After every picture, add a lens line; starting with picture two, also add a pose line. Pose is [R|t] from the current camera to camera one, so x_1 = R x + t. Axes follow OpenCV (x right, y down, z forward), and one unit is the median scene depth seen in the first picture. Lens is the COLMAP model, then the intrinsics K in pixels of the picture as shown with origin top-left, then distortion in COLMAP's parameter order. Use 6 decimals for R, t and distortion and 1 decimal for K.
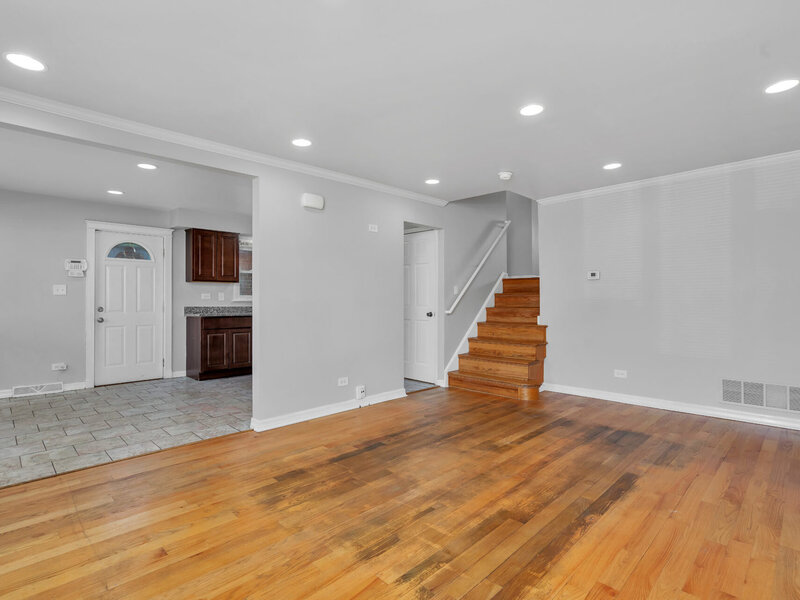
lens RADIAL K [[412.9, 0, 388.0], [0, 412.9, 299.5], [0, 0, 1]] dist [-0.003315, 0.000100]
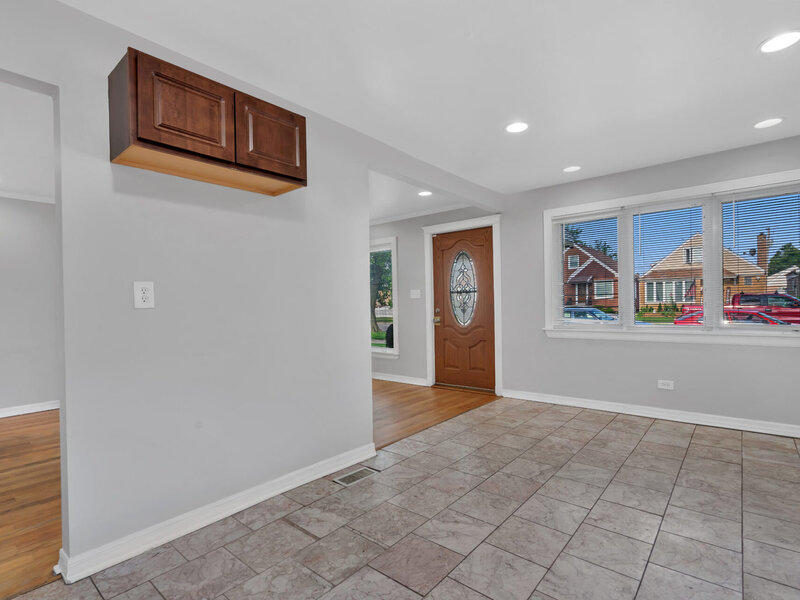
lens RADIAL K [[400.6, 0, 398.0], [0, 400.6, 304.8], [0, 0, 1]] dist [-0.000434, 0.000146]
pose [[-0.993694, 0.021624, -0.110022, -0.324722], [0.021460, 0.999766, 0.002674, 0.001550], [0.110054, 0.000296, -0.993926, 2.006504]]
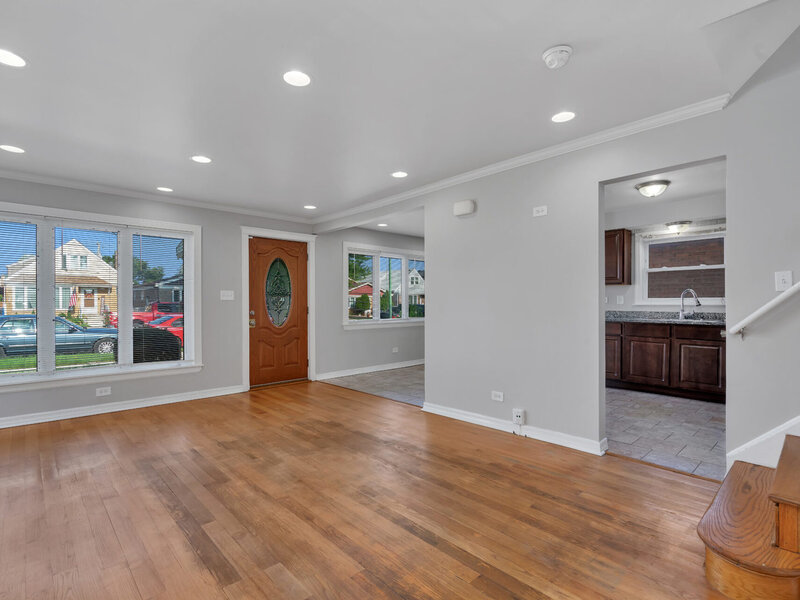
lens RADIAL K [[400.6, 0, 398.0], [0, 400.6, 304.8], [0, 0, 1]] dist [-0.000434, 0.000146]
pose [[-0.015141, 0.003986, -0.999877, 0.959741], [0.004362, 0.999983, 0.003921, -0.004130], [0.999876, -0.004302, -0.015158, 1.007310]]
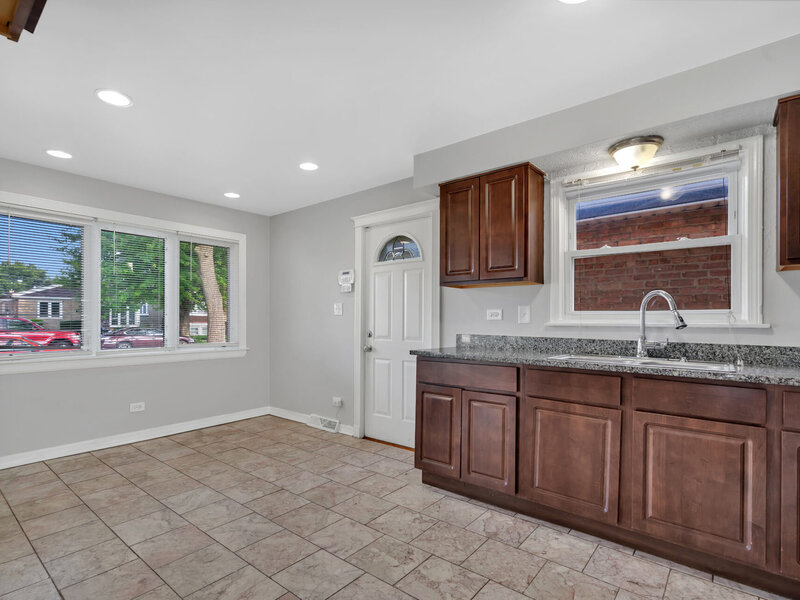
lens RADIAL K [[410.9, 0, 402.0], [0, 410.9, 317.8], [0, 0, 1]] dist [-0.004135, -0.000812]
pose [[0.126324, -0.002951, -0.991985, 0.066393], [0.000750, 0.999996, -0.002879, -0.004818], [0.991989, -0.000380, 0.126326, 1.565022]]
